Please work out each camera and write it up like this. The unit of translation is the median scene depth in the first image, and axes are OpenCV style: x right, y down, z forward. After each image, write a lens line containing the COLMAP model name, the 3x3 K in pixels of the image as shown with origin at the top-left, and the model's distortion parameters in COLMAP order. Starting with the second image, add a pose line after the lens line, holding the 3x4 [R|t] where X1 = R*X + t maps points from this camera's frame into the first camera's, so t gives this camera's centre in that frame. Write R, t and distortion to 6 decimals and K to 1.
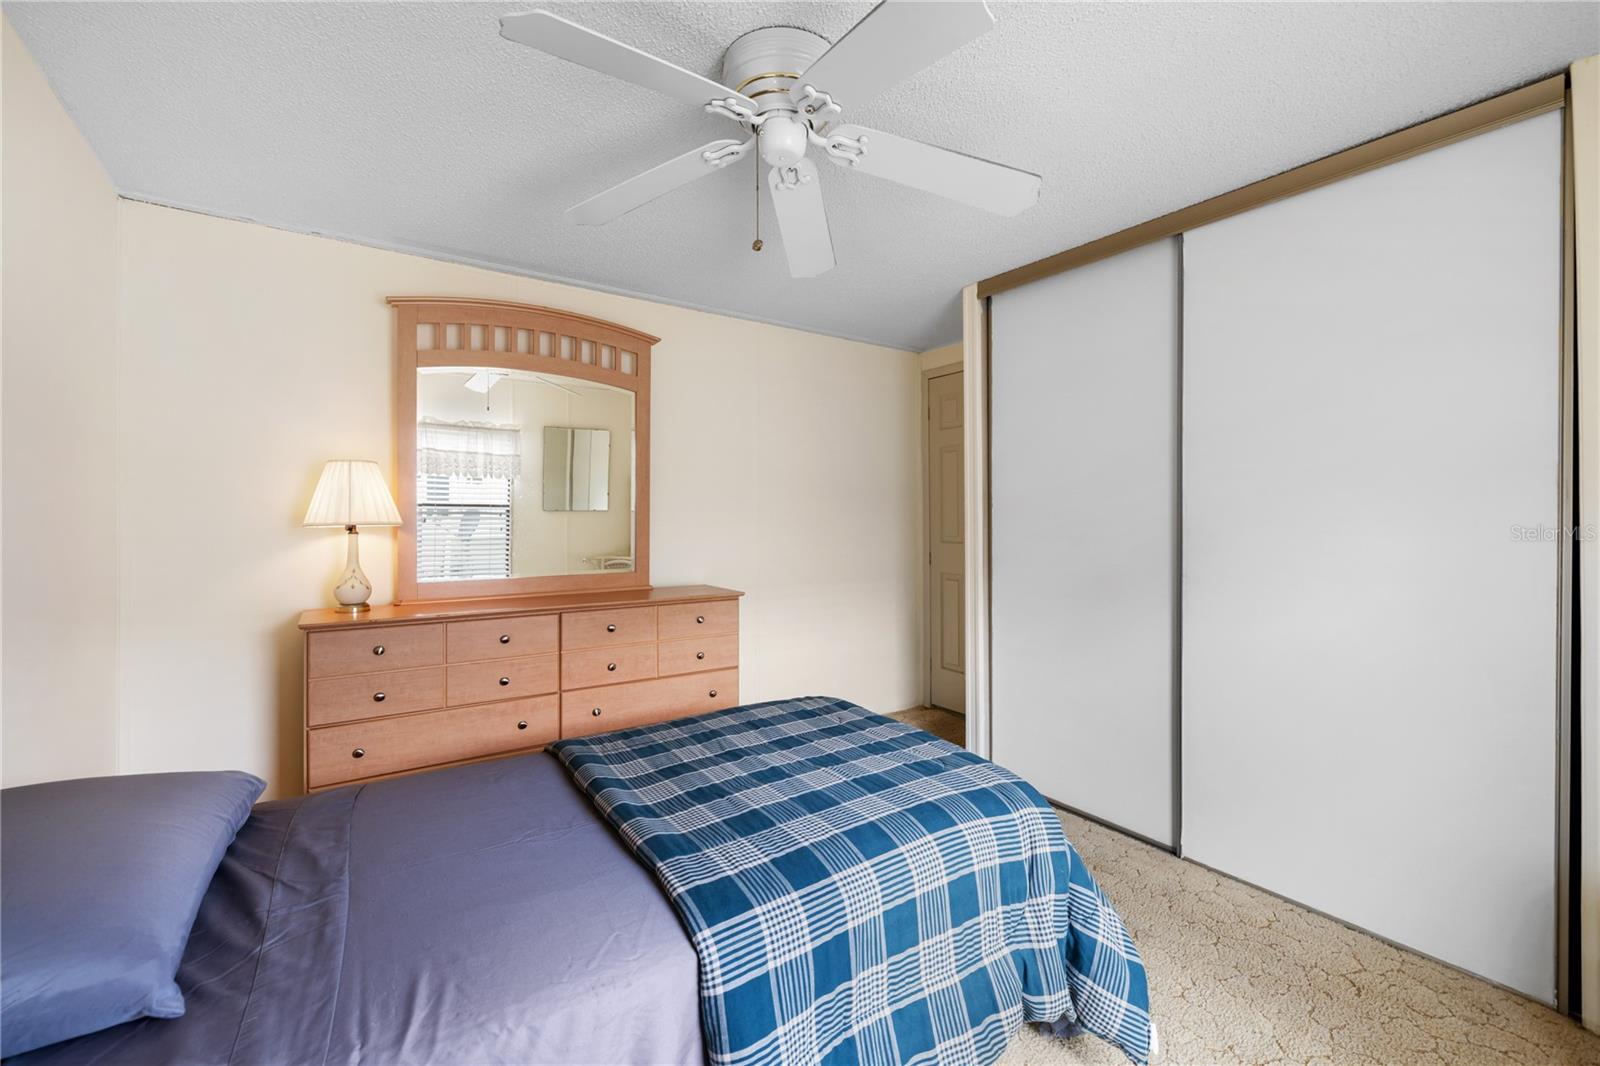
lens RADIAL K [[674.4, 0, 802.0], [0, 674.4, 522.3], [0, 0, 1]] dist [0.004636, 0.000420]
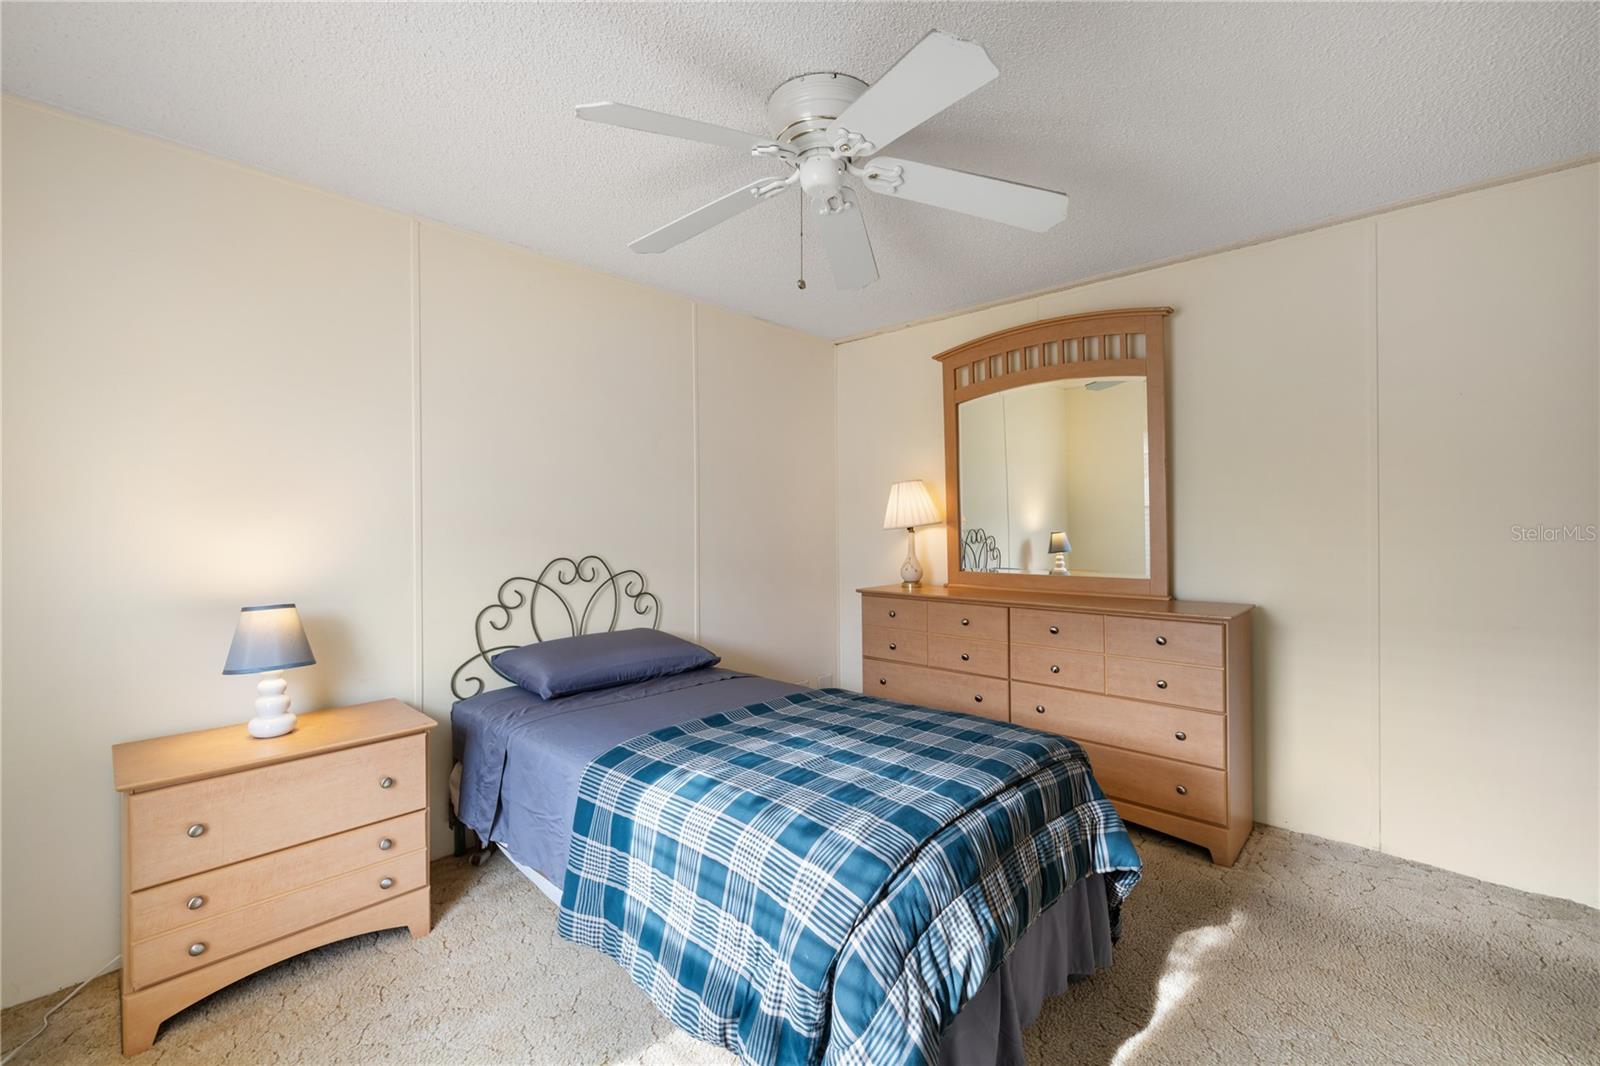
lens RADIAL K [[674.4, 0, 805.7], [0, 674.4, 531.2], [0, 0, 1]] dist [0.004636, 0.000420]
pose [[0.220059, 0.009261, -0.975443, 0.632248], [0.003242, 0.999942, 0.010225, -0.000022], [0.975481, -0.005413, 0.220016, 0.444493]]
